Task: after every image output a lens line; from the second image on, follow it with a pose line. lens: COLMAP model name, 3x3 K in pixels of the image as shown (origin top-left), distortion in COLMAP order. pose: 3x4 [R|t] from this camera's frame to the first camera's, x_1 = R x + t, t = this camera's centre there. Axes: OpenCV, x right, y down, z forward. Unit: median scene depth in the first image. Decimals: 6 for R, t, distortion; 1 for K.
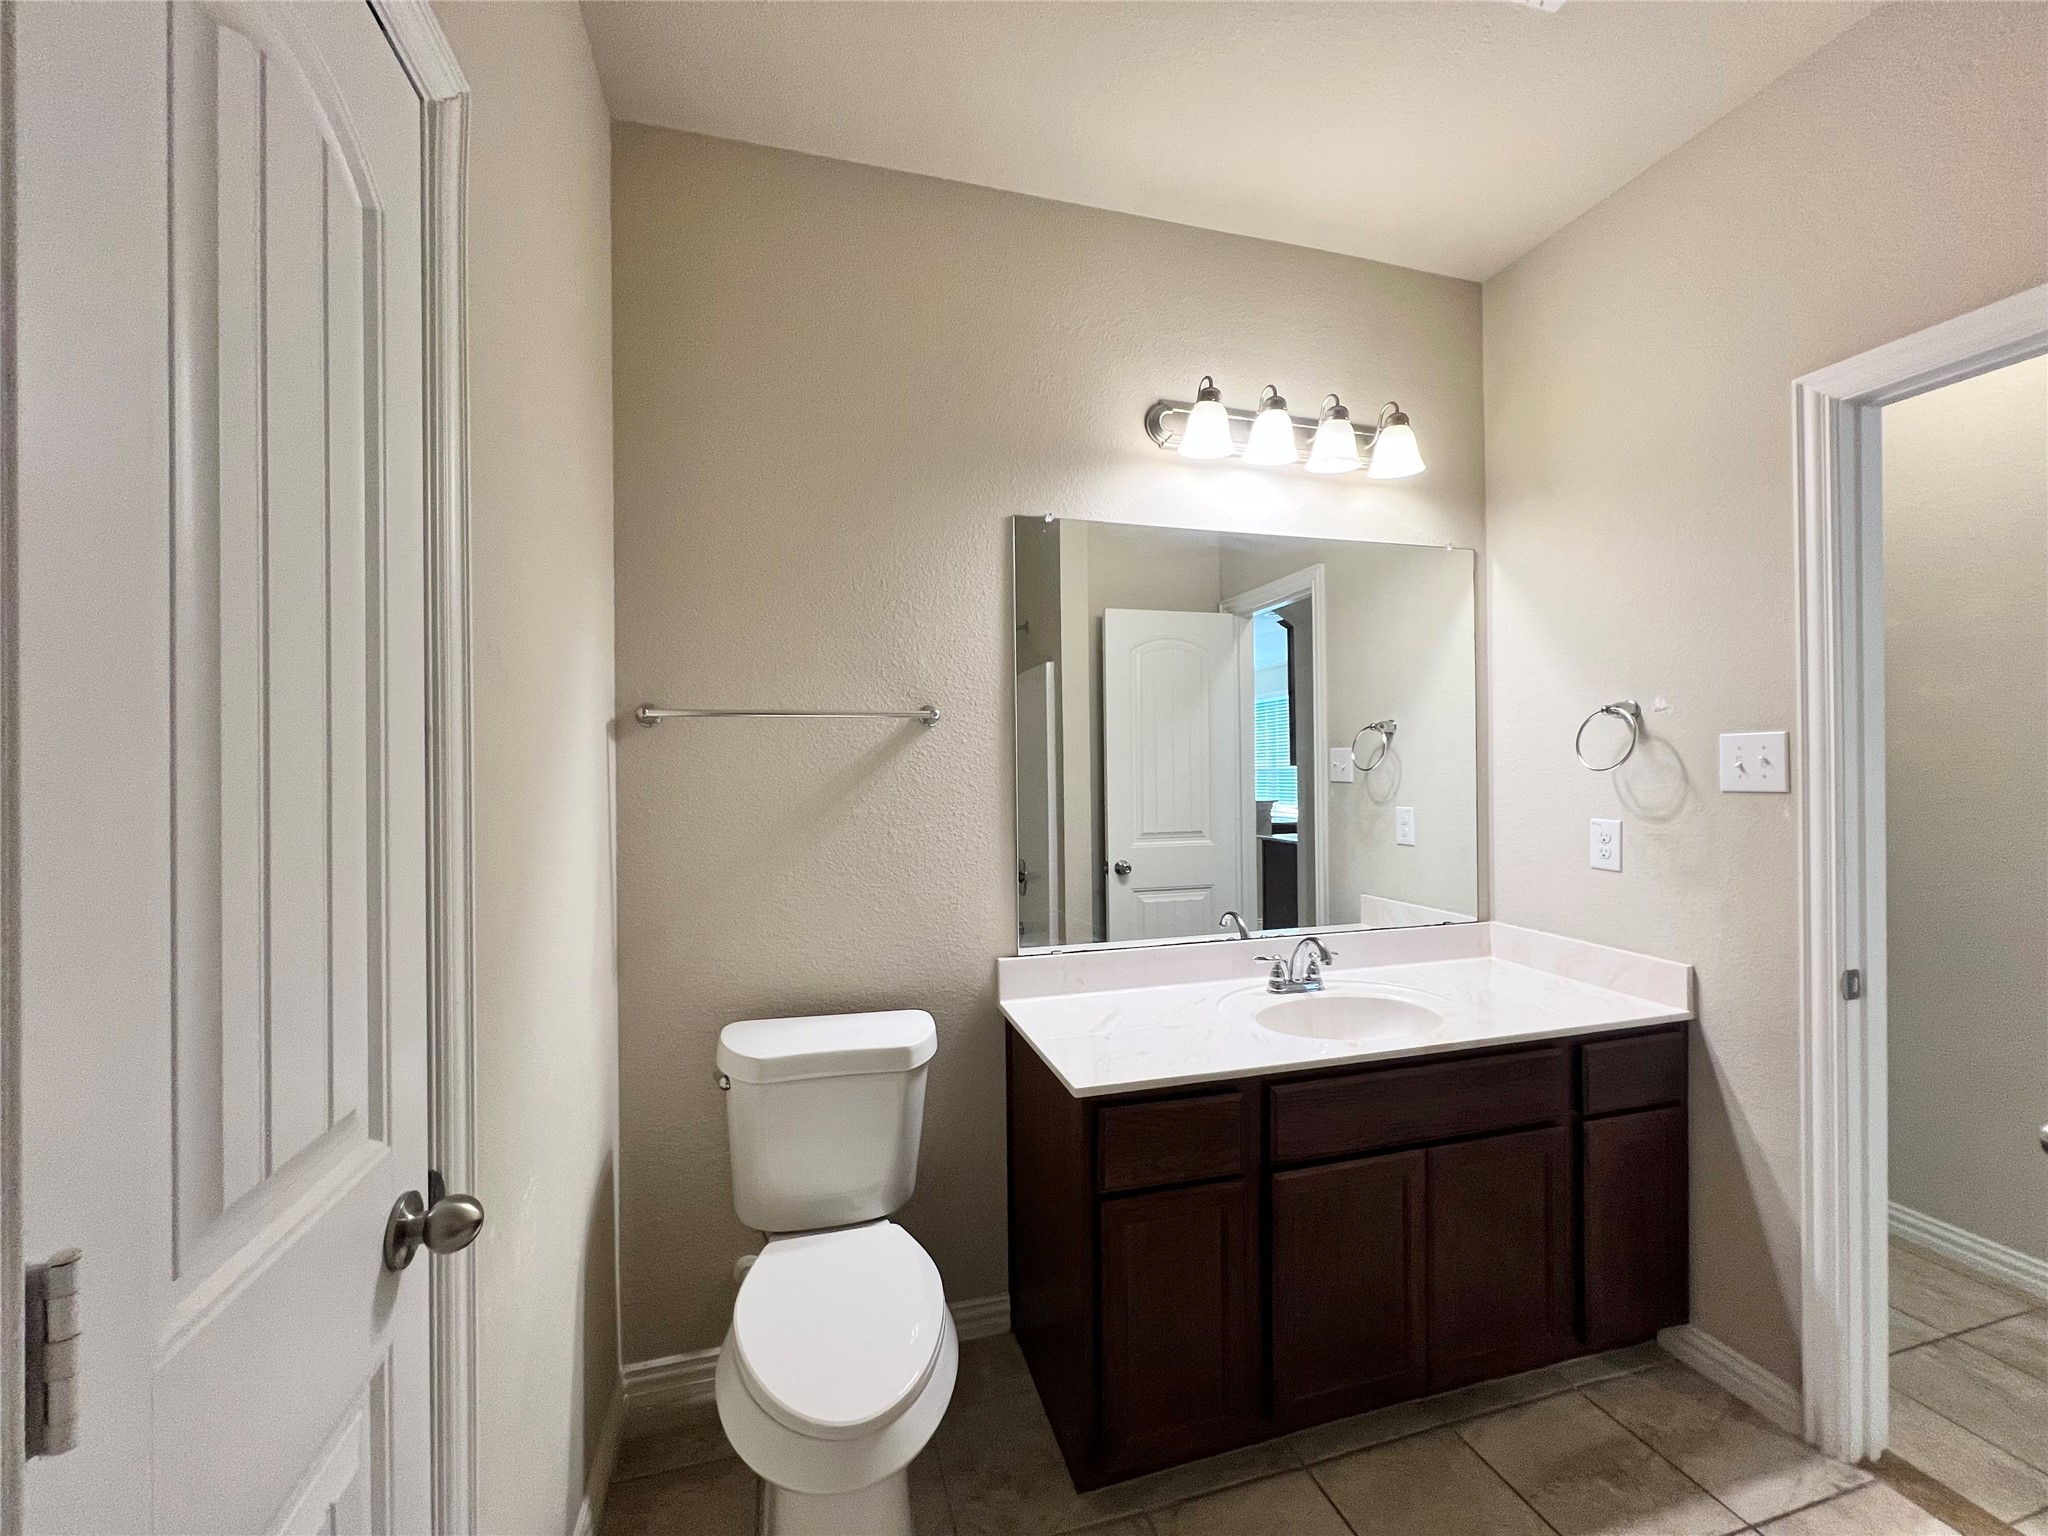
lens RADIAL K [[822.6, 0, 1018.3], [0, 822.6, 766.8], [0, 0, 1]] dist [-0.000366, 0.000640]
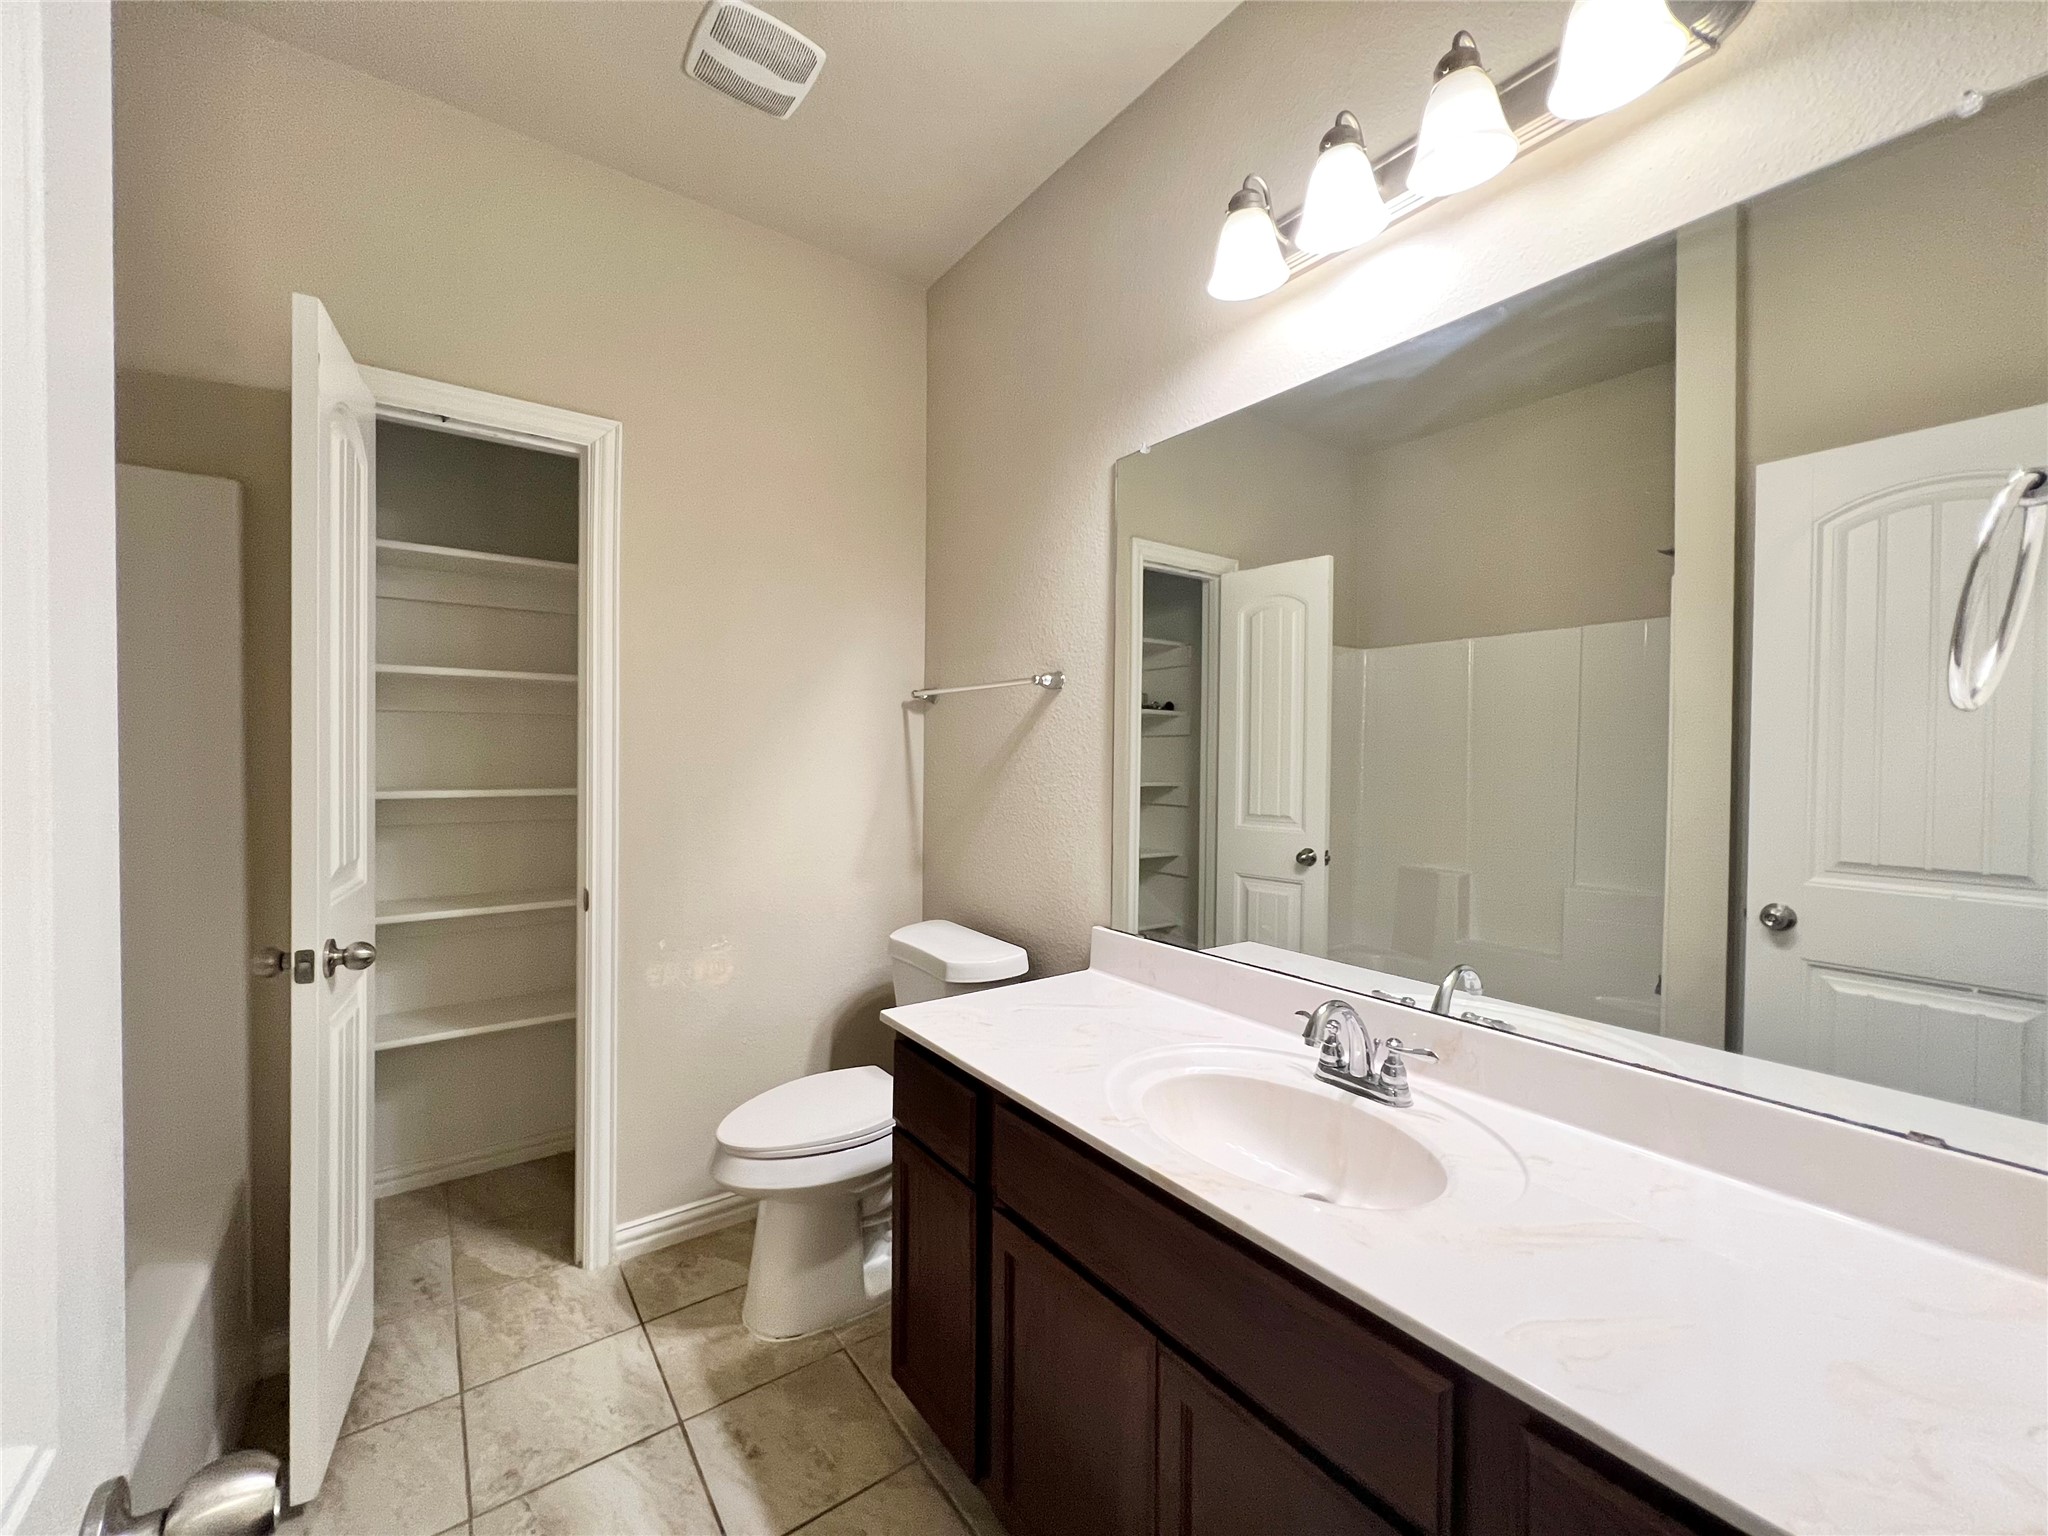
lens RADIAL K [[822.6, 0, 1018.3], [0, 822.6, 766.8], [0, 0, 1]] dist [-0.000366, 0.000640]
pose [[0.341968, 0.022701, -0.939437, 0.474843], [-0.011155, 0.999736, 0.020098, 0.014693], [0.939645, 0.003606, 0.342131, 0.322877]]
